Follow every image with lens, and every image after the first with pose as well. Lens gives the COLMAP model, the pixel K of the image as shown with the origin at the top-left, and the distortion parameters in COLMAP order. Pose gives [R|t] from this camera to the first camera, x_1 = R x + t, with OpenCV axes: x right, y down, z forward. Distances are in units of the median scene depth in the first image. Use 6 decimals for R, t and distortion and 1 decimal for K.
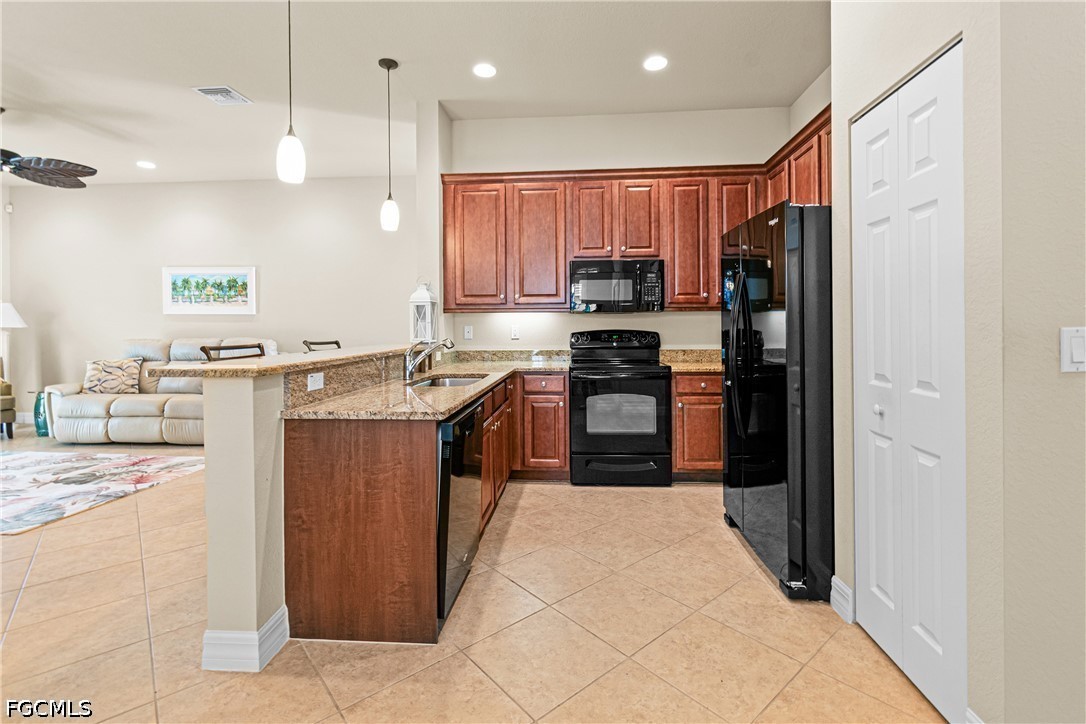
lens RADIAL K [[495.3, 0, 551.0], [0, 495.3, 324.4], [0, 0, 1]] dist [0.003488, -0.003360]
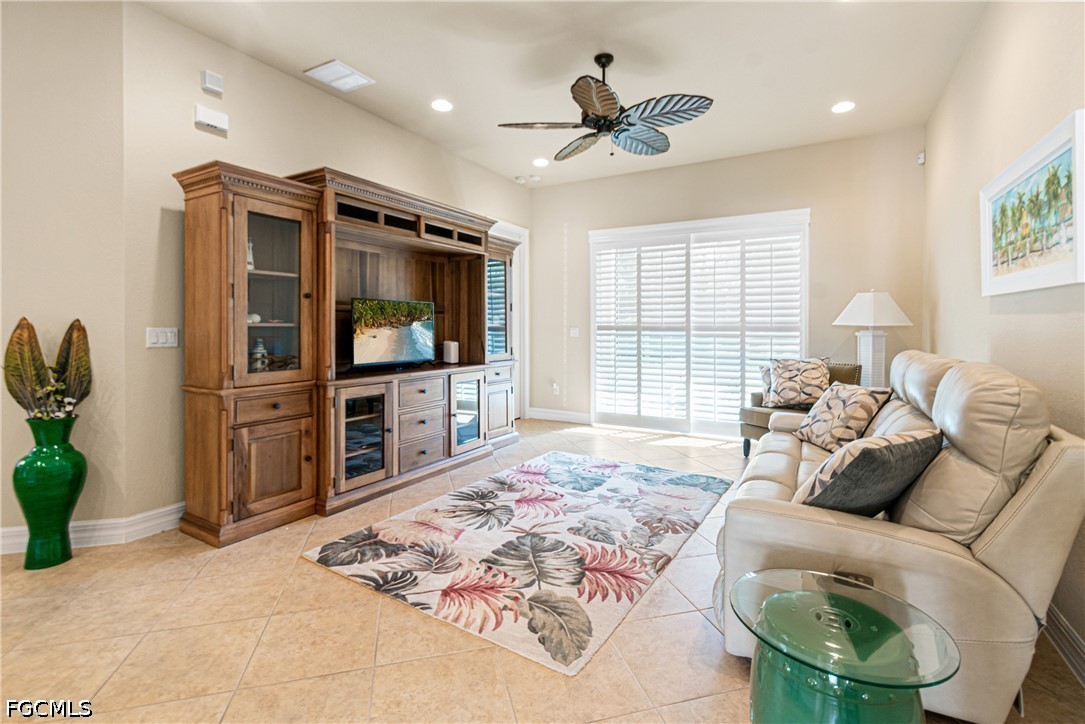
lens RADIAL K [[494.8, 0, 539.1], [0, 494.8, 329.5], [0, 0, 1]] dist [0.003488, -0.003360]
pose [[-0.428999, 0.013095, -0.903210, -0.362018], [0.001061, 0.999902, 0.013992, 0.002349], [0.903305, 0.005044, -0.428970, 1.358042]]
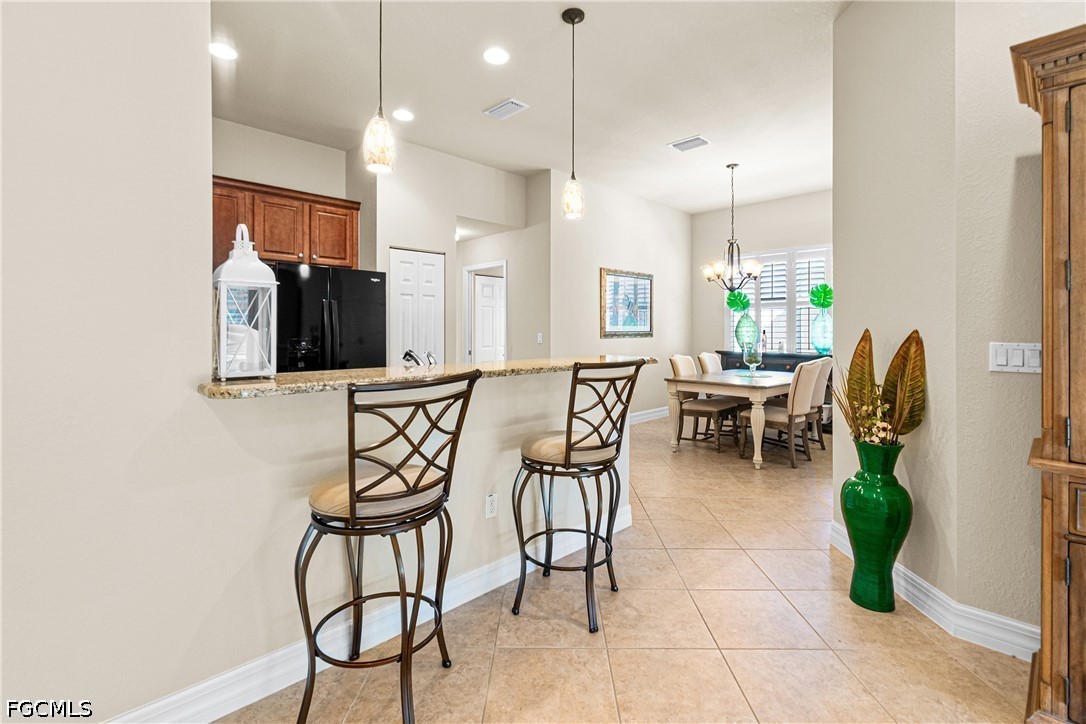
lens RADIAL K [[495.3, 0, 532.4], [0, 495.3, 332.7], [0, 0, 1]] dist [0.003488, -0.003360]
pose [[-0.733744, 0.002809, 0.679420, -0.777754], [0.001784, 0.999996, -0.002207, 0.000237], [-0.679424, -0.000407, -0.733746, 1.198434]]
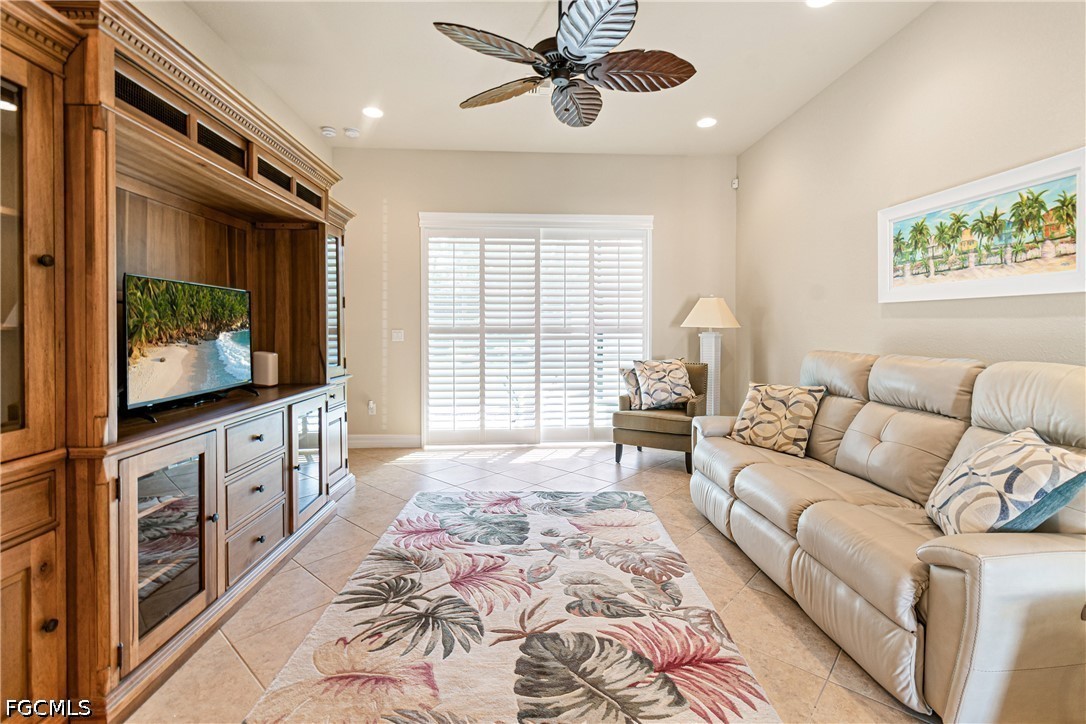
lens RADIAL K [[495.3, 0, 548.4], [0, 495.3, 333.8], [0, 0, 1]] dist [0.003488, -0.003360]
pose [[0.134635, 0.018688, -0.990719, -0.529843], [-0.002309, 0.999825, 0.018546, 0.003417], [0.990893, -0.000209, 0.134655, 0.973369]]
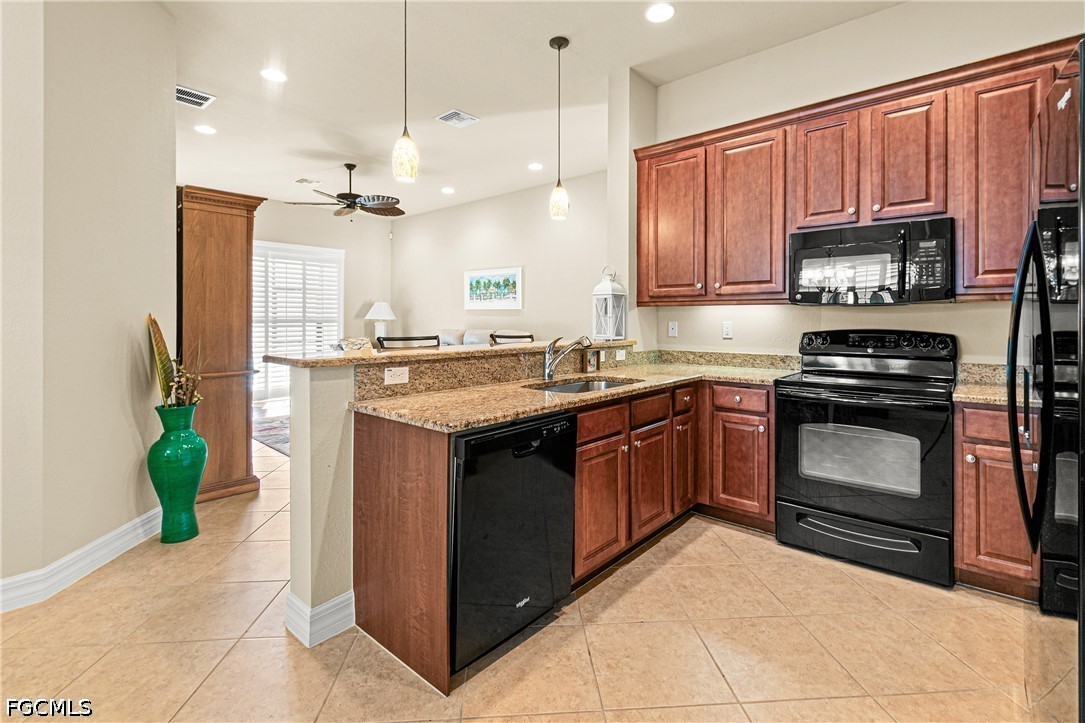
lens RADIAL K [[494.8, 0, 545.1], [0, 494.8, 319.4], [0, 0, 1]] dist [0.003488, -0.003360]
pose [[0.798309, 0.008065, -0.602194, 0.204883], [-0.007416, 0.999966, 0.003561, -0.002153], [0.602202, 0.001623, 0.798342, 0.213774]]
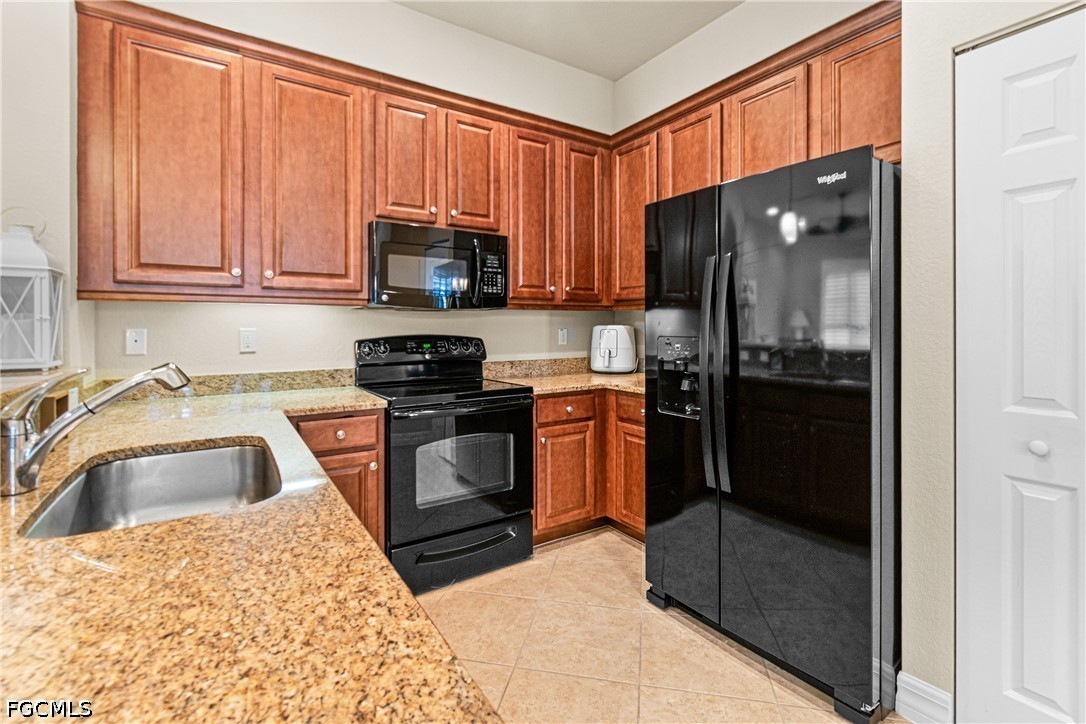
lens RADIAL K [[495.3, 0, 549.2], [0, 495.3, 326.3], [0, 0, 1]] dist [0.003488, -0.003360]
pose [[0.793580, 0.006914, 0.608427, -0.166111], [-0.005668, 0.999976, -0.003970, 0.001090], [-0.608440, -0.000299, 0.793600, 0.420354]]
